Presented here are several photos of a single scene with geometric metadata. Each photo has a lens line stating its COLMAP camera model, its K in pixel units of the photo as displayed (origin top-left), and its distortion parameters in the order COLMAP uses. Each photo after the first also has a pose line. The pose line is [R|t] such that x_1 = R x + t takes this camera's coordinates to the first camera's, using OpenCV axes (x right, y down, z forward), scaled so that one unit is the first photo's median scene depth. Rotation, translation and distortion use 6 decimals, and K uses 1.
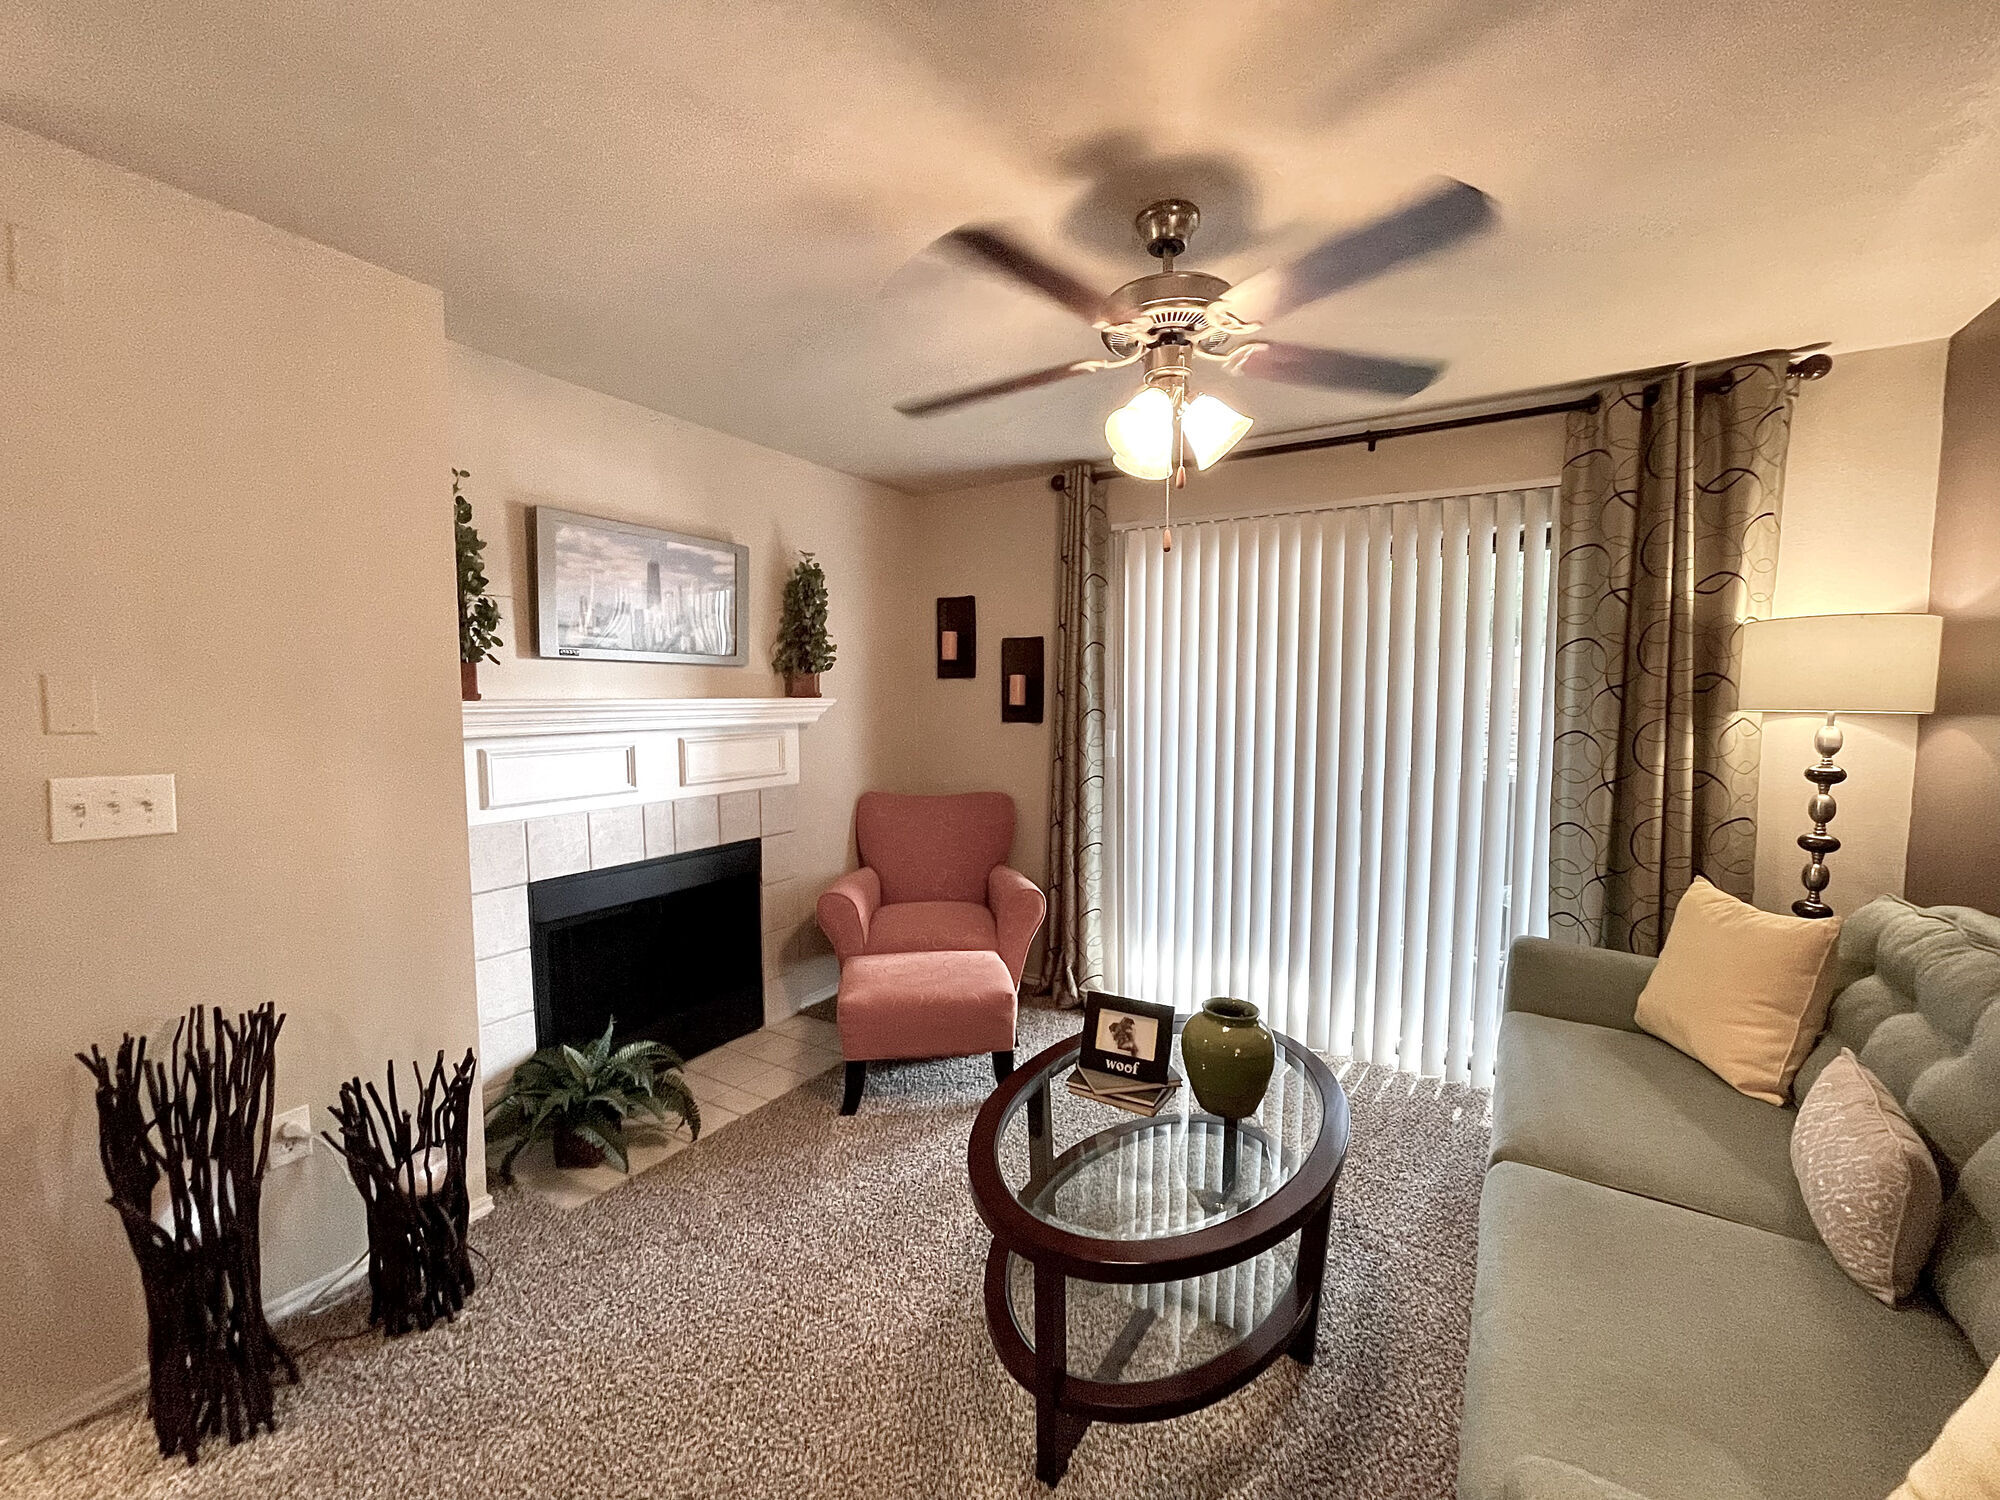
lens RADIAL K [[805.9, 0, 1000.0], [0, 805.9, 750.0], [0, 0, 1]] dist [-0.002165, 0.000203]
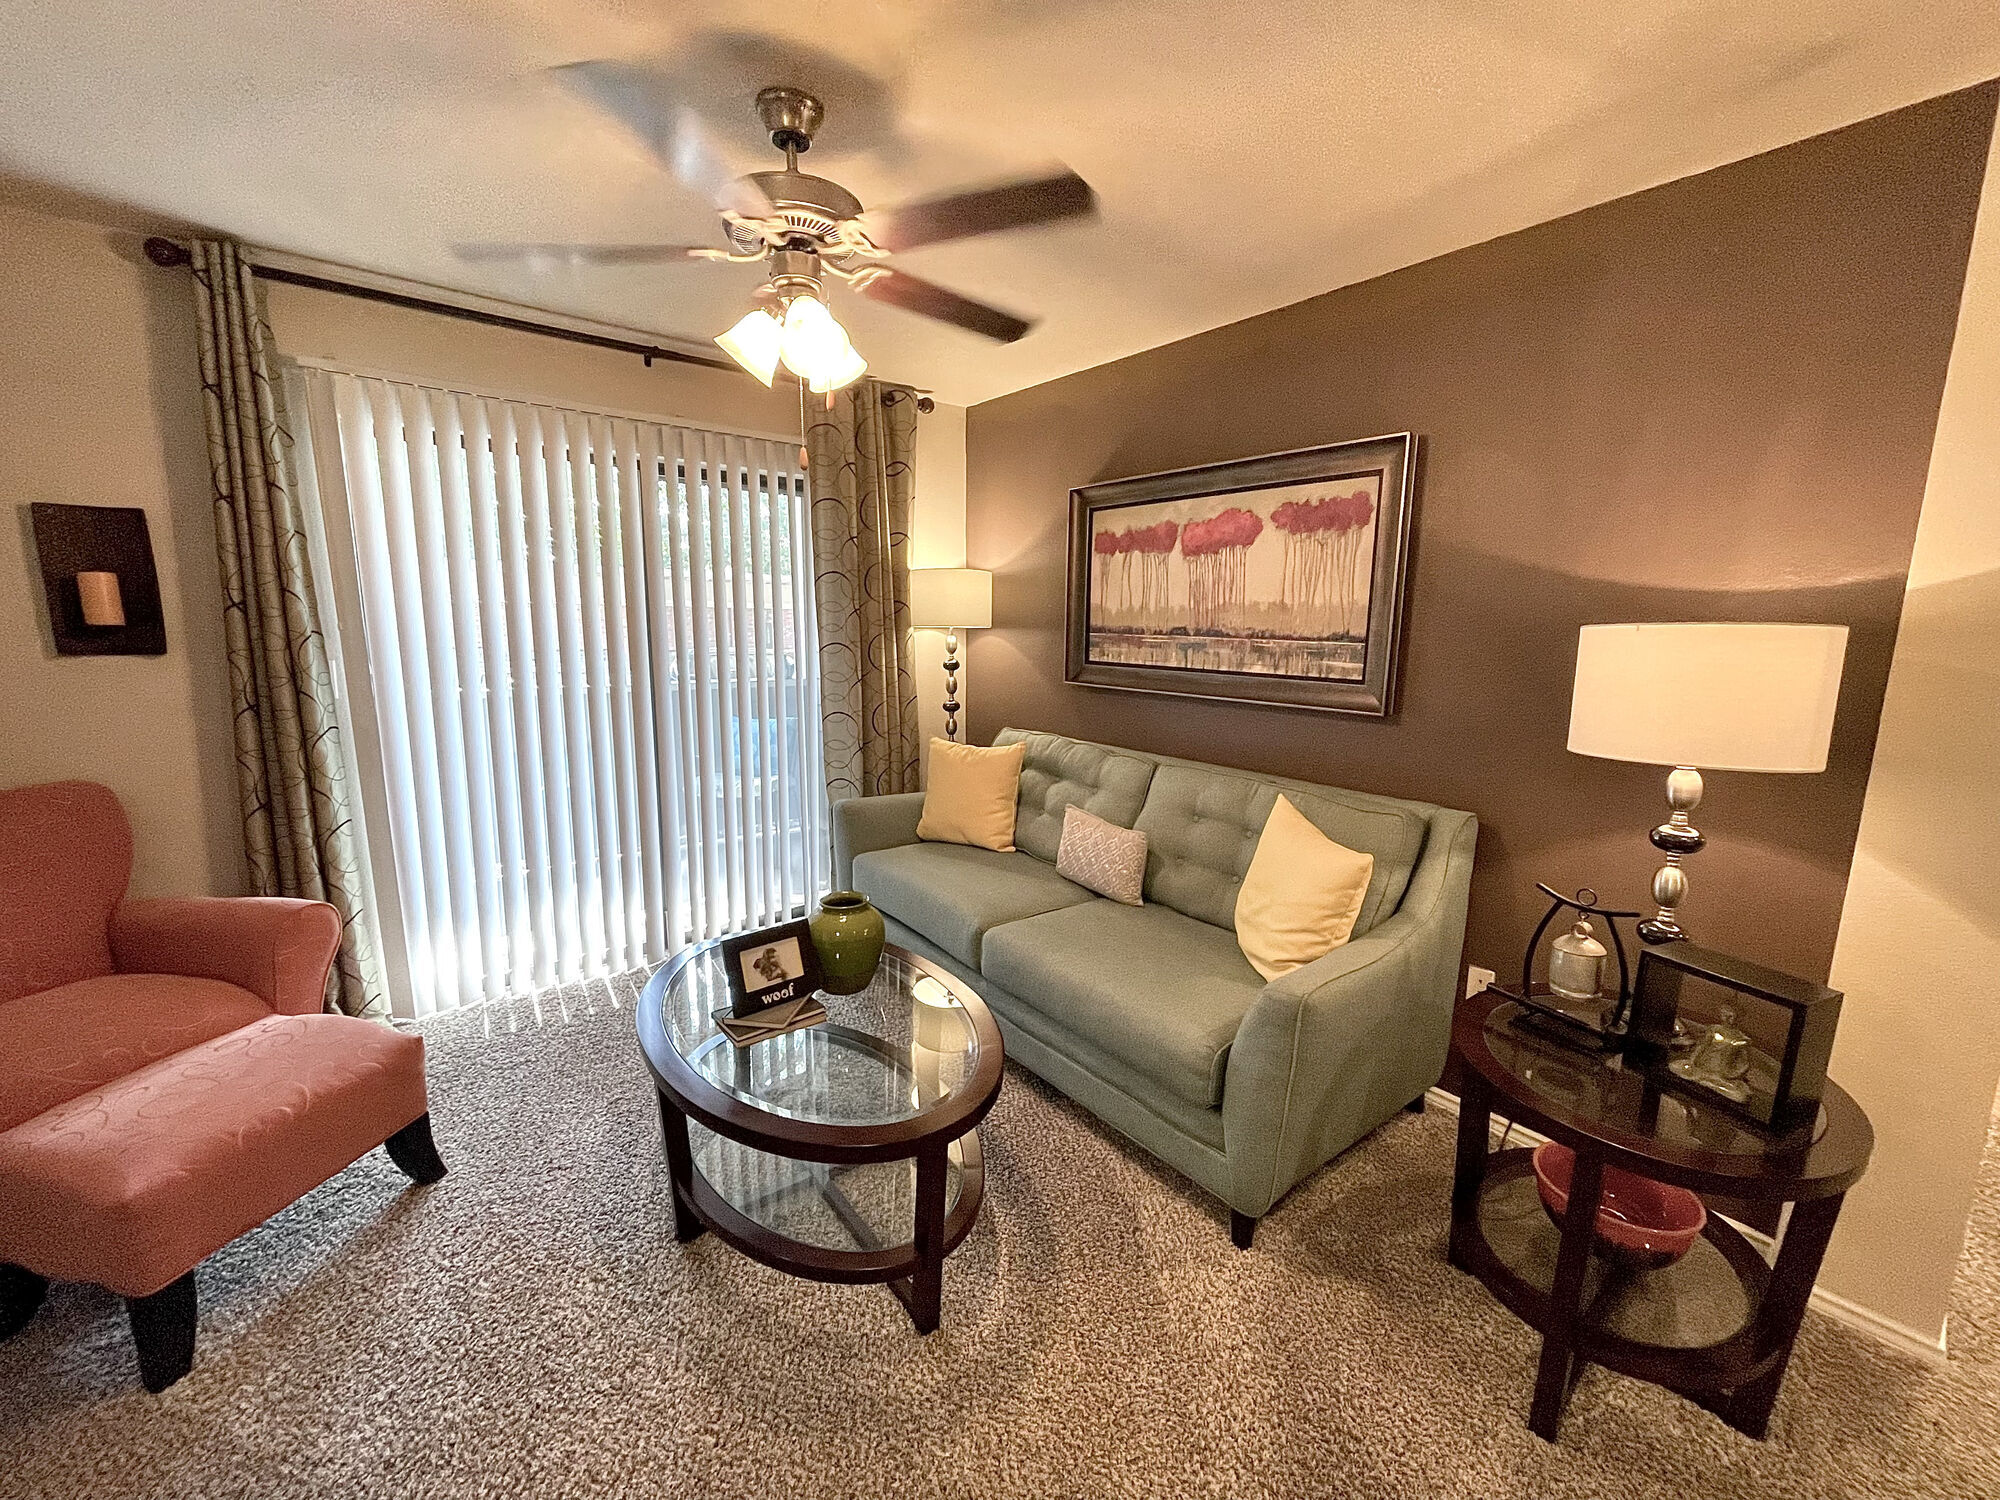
lens RADIAL K [[805.9, 0, 1000.0], [0, 805.9, 750.0], [0, 0, 1]] dist [-0.002165, 0.000203]
pose [[0.333557, -0.151086, 0.930544, -0.497514], [0.050453, 0.988521, 0.142414, -0.026653], [-0.941379, -0.000555, 0.337351, 0.318109]]
